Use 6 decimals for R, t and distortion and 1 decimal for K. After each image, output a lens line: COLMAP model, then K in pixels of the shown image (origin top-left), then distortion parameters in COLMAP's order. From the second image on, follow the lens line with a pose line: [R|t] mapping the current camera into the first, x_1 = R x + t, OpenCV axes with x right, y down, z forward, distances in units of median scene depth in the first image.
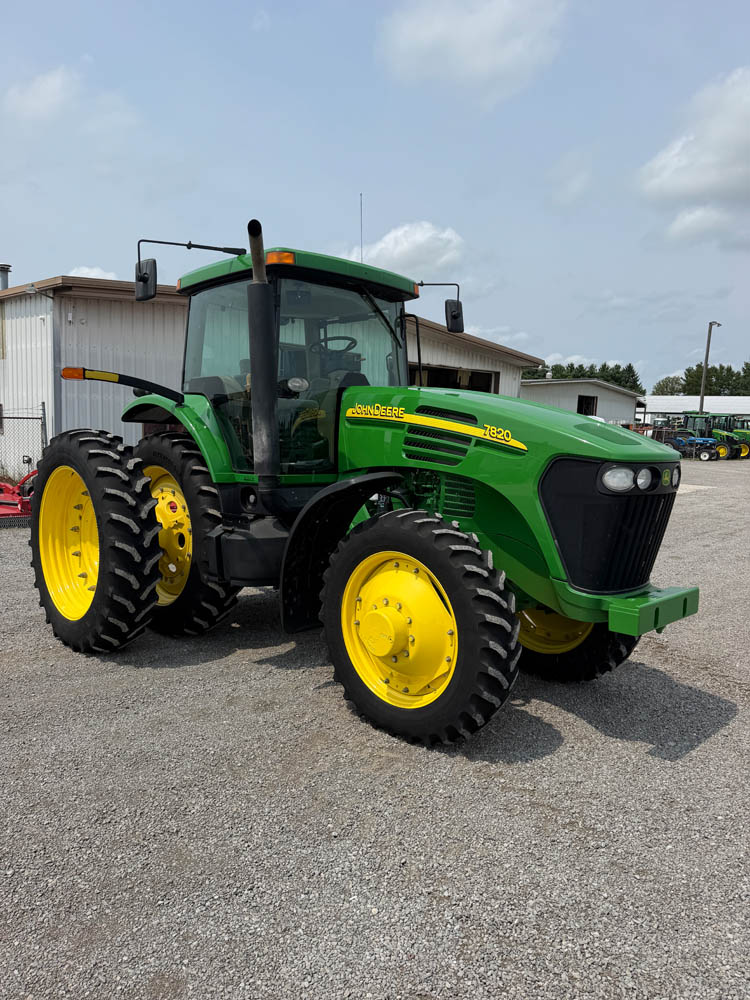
lens RADIAL K [[694.0, 0, 372.8], [0, 694.0, 499.1], [0, 0, 1]] dist [0.113371, -0.182607]
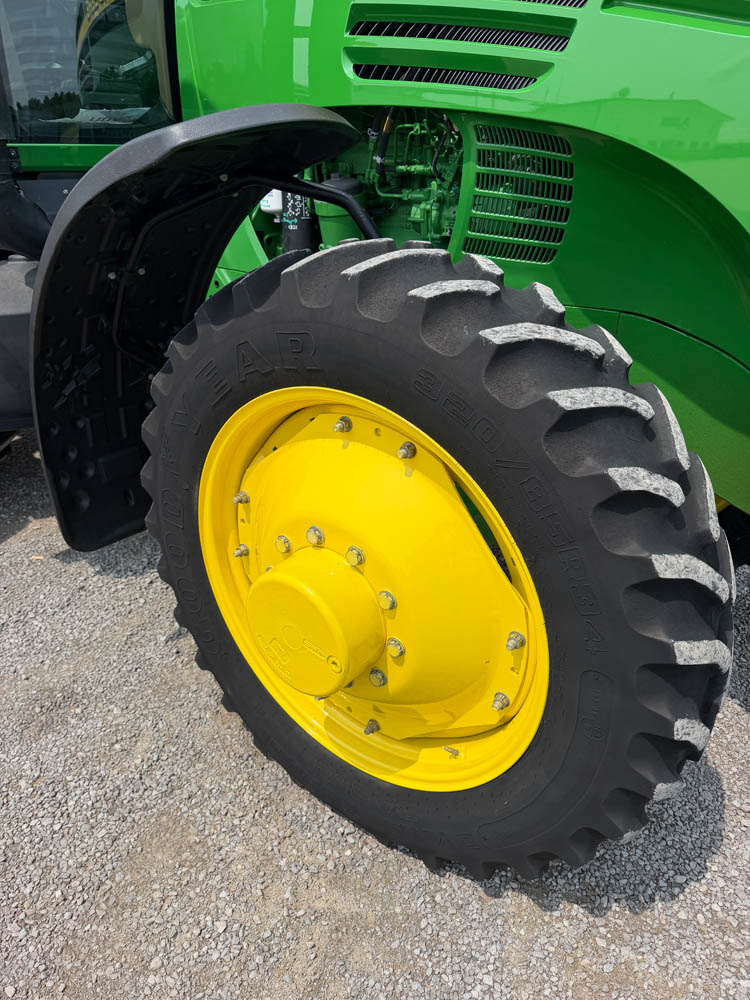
lens RADIAL K [[694.0, 0, 372.8], [0, 694.0, 499.1], [0, 0, 1]] dist [0.113371, -0.182607]
pose [[0.993602, -0.046149, 0.103081, 0.011383], [0.003742, 0.925657, 0.378345, 0.002491], [-0.112878, -0.375538, 0.919907, 0.653263]]
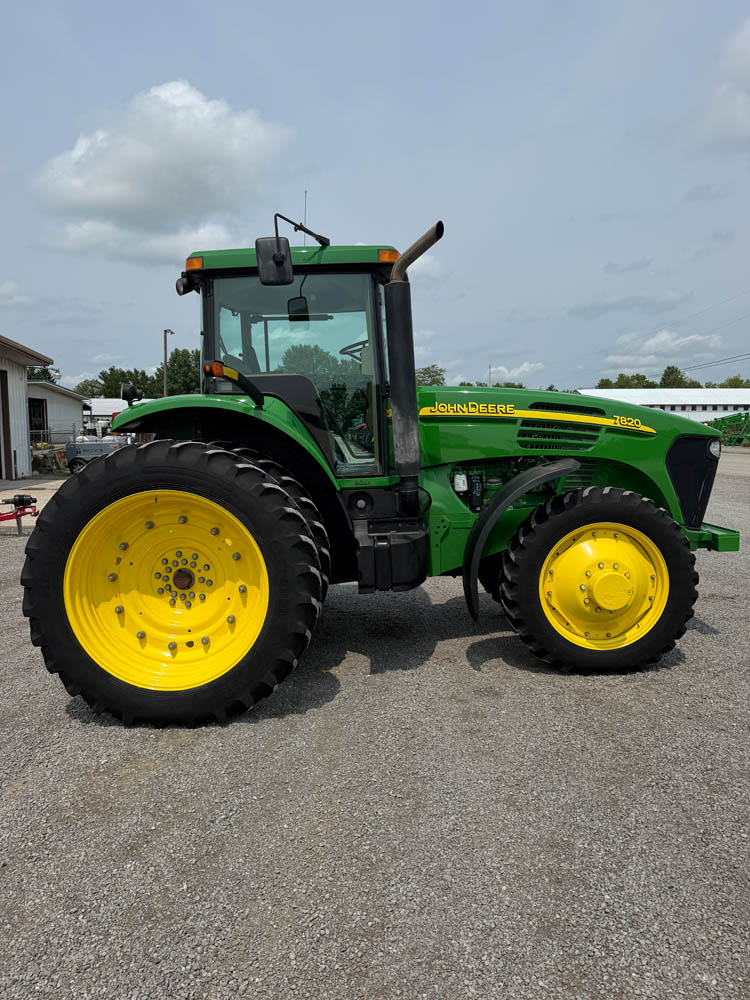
lens RADIAL K [[694.0, 0, 372.8], [0, 694.0, 499.1], [0, 0, 1]] dist [0.113371, -0.182607]
pose [[0.710508, -0.108857, 0.695218, -1.023267], [0.111542, 0.992894, 0.041471, -0.055796], [-0.694792, 0.048080, 0.717601, 0.379330]]
